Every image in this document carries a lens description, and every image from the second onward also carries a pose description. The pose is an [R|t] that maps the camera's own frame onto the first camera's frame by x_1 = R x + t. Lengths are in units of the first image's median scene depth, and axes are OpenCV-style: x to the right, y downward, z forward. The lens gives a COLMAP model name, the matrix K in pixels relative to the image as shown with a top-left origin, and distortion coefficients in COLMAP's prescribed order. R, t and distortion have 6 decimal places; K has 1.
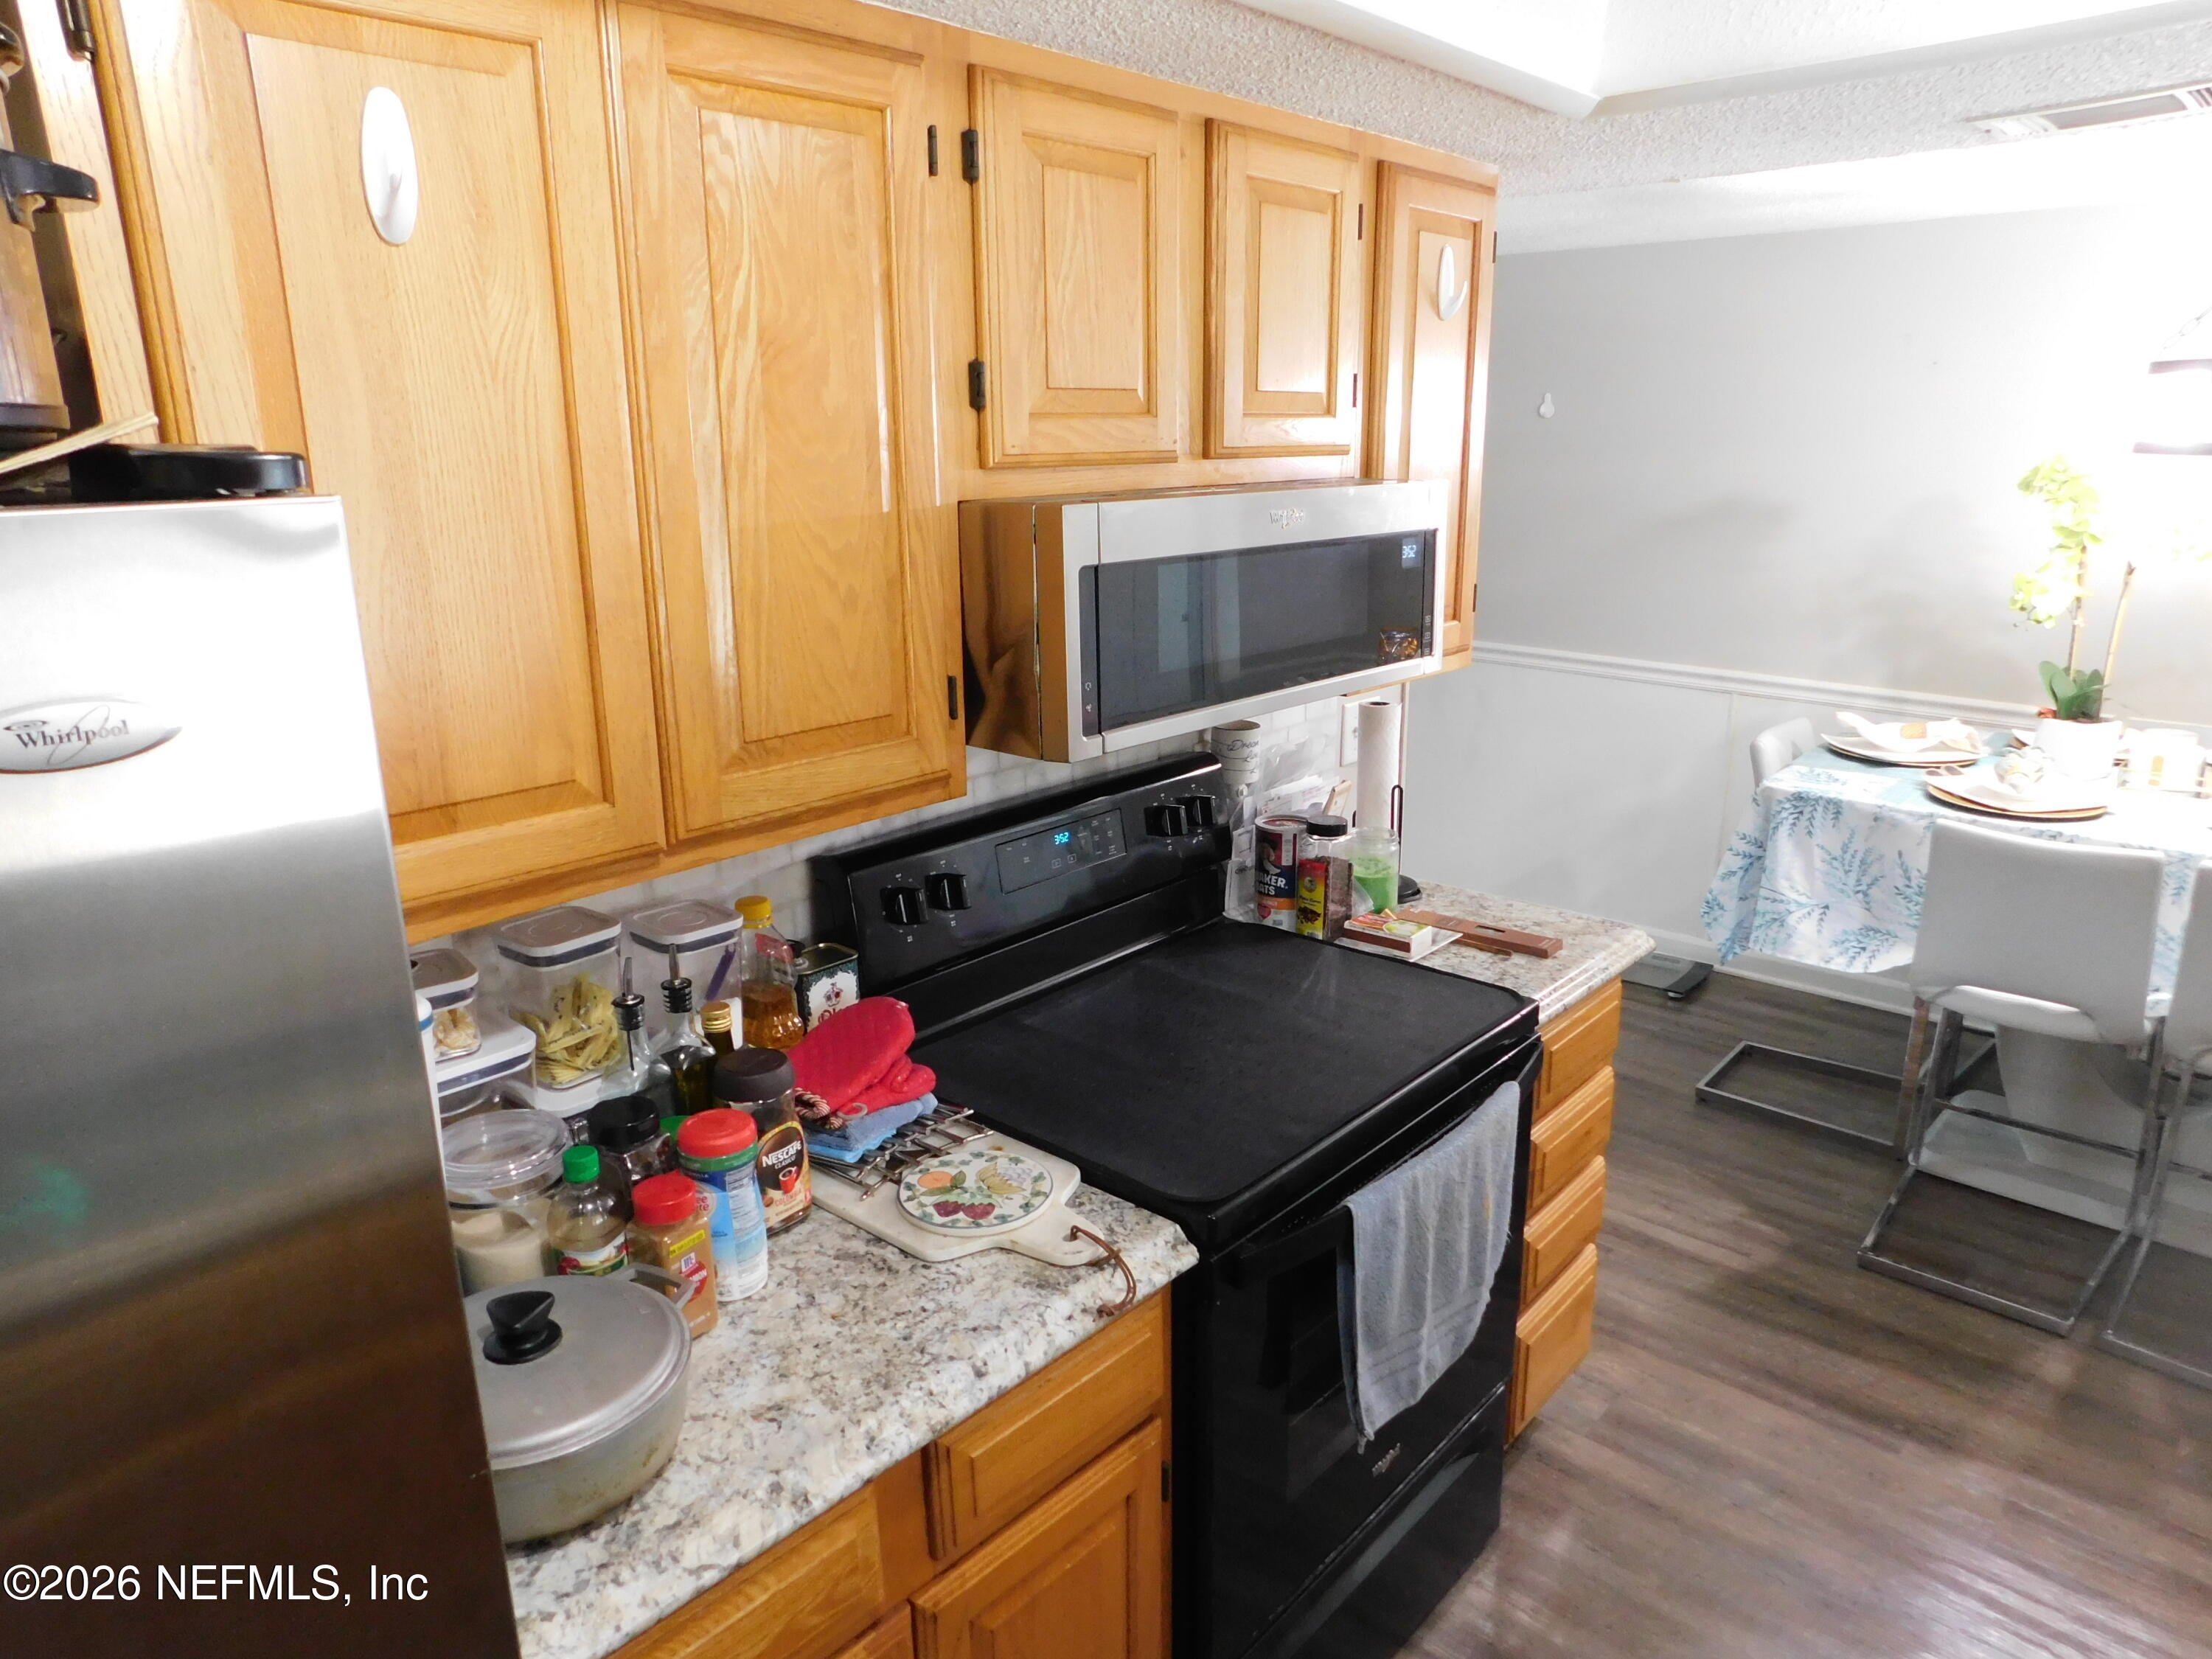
lens RADIAL K [[1456.7, 0, 1103.0], [0, 1456.7, 835.7], [0, 0, 1]] dist [-0.074186, 0.059637]
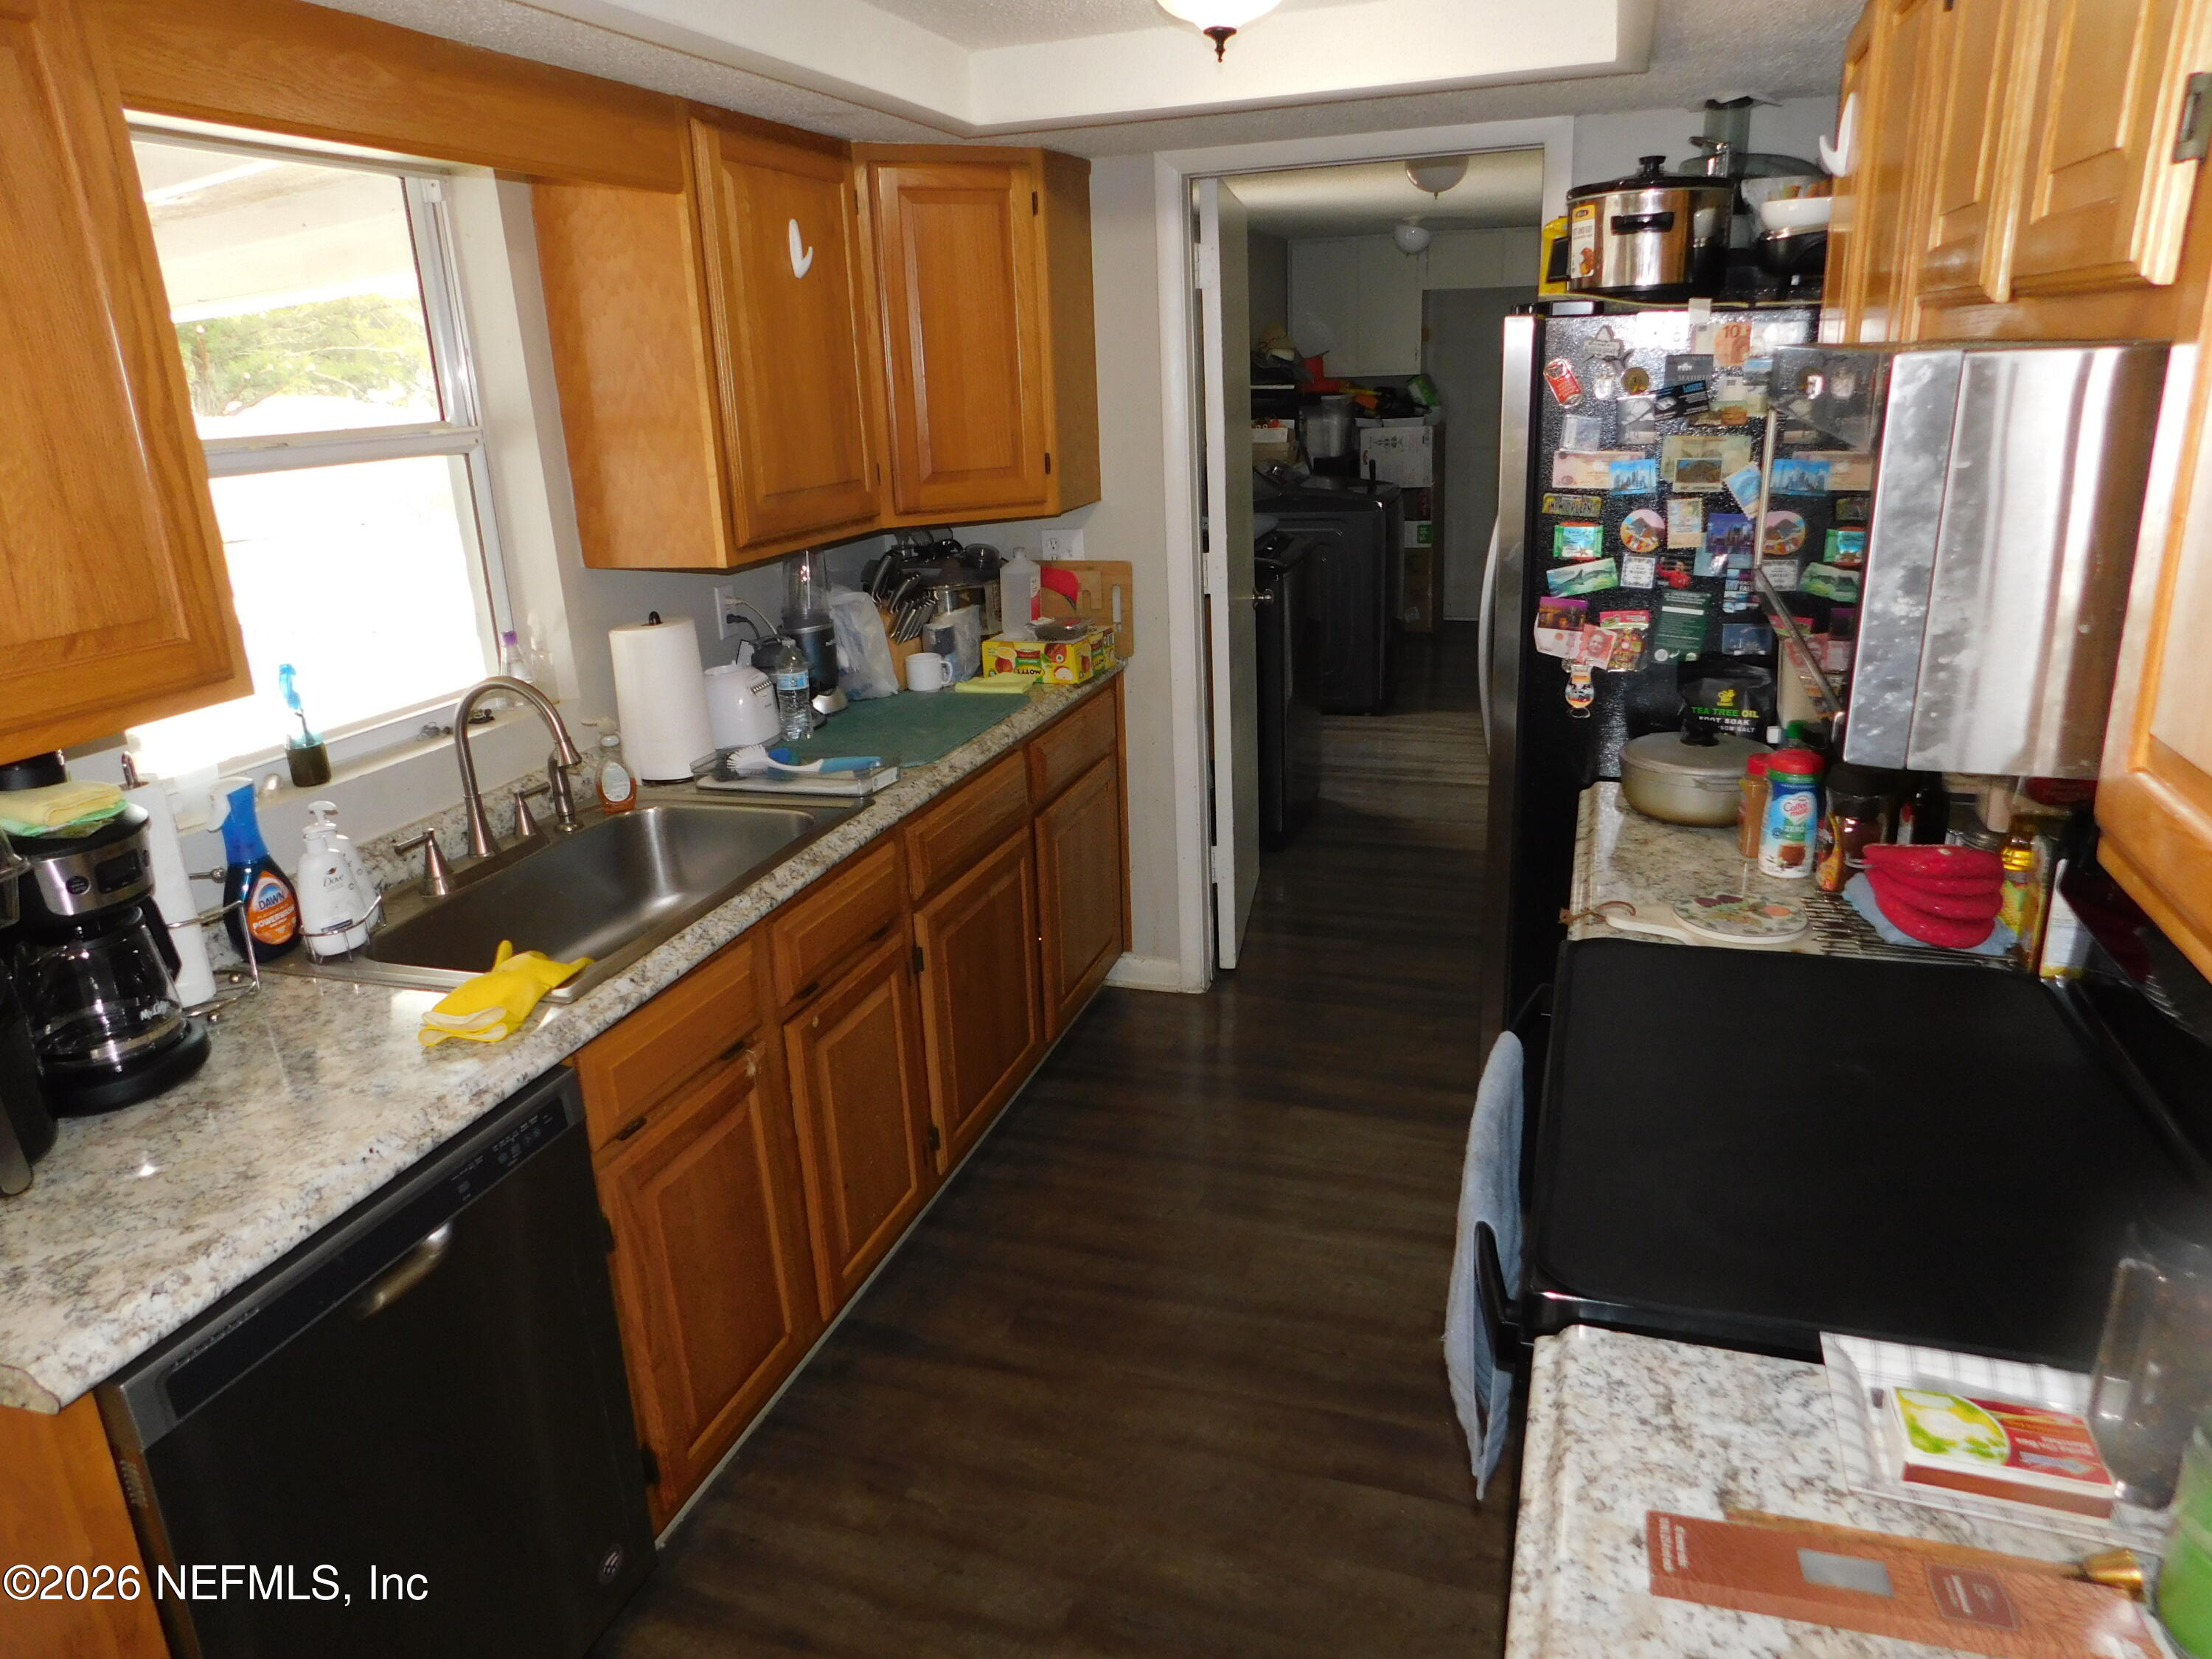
lens RADIAL K [[1456.7, 0, 1103.0], [0, 1456.7, 835.7], [0, 0, 1]] dist [-0.074186, 0.059637]
pose [[-0.921739, 0.169566, -0.348777, 0.830189], [-0.051713, 0.837574, 0.543870, -0.449729], [0.384348, 0.519343, -0.763256, 1.710794]]
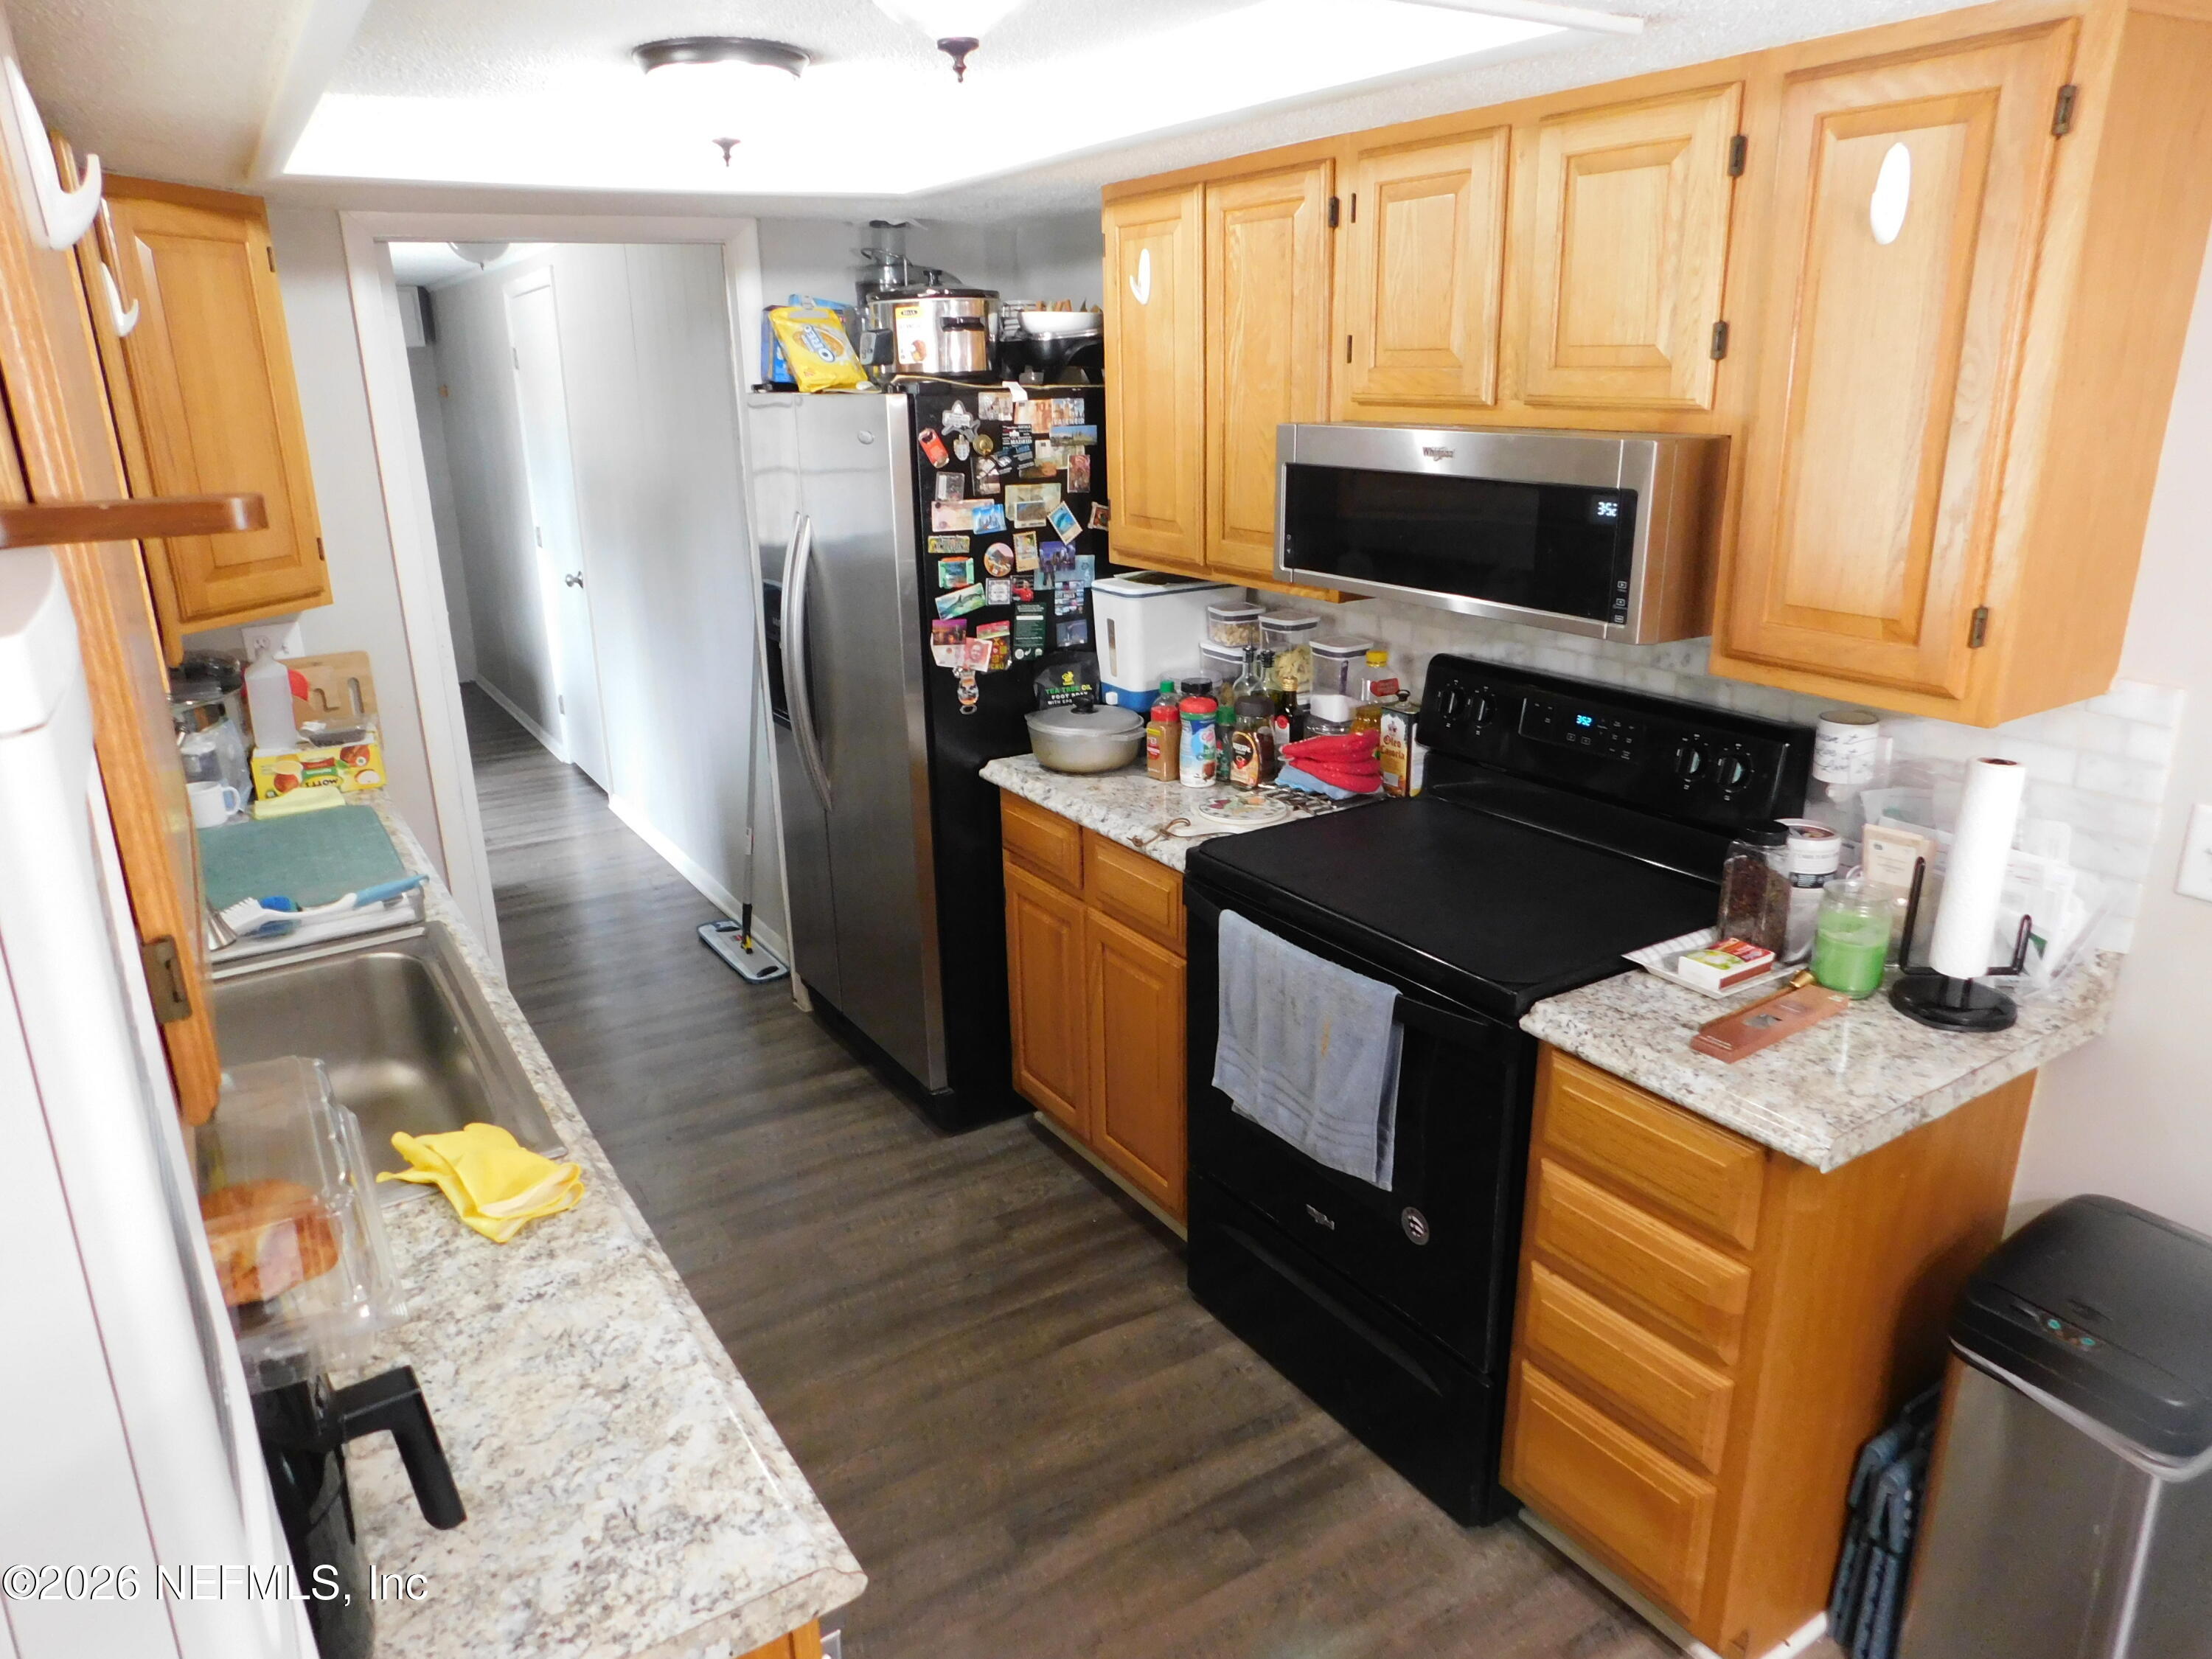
lens RADIAL K [[1456.7, 0, 1103.0], [0, 1456.7, 835.7], [0, 0, 1]] dist [-0.074186, 0.059637]
pose [[-0.288287, 0.313790, -0.904669, 1.606108], [-0.233900, 0.893084, 0.384307, -0.375556], [0.928537, 0.322393, -0.184069, 1.198575]]
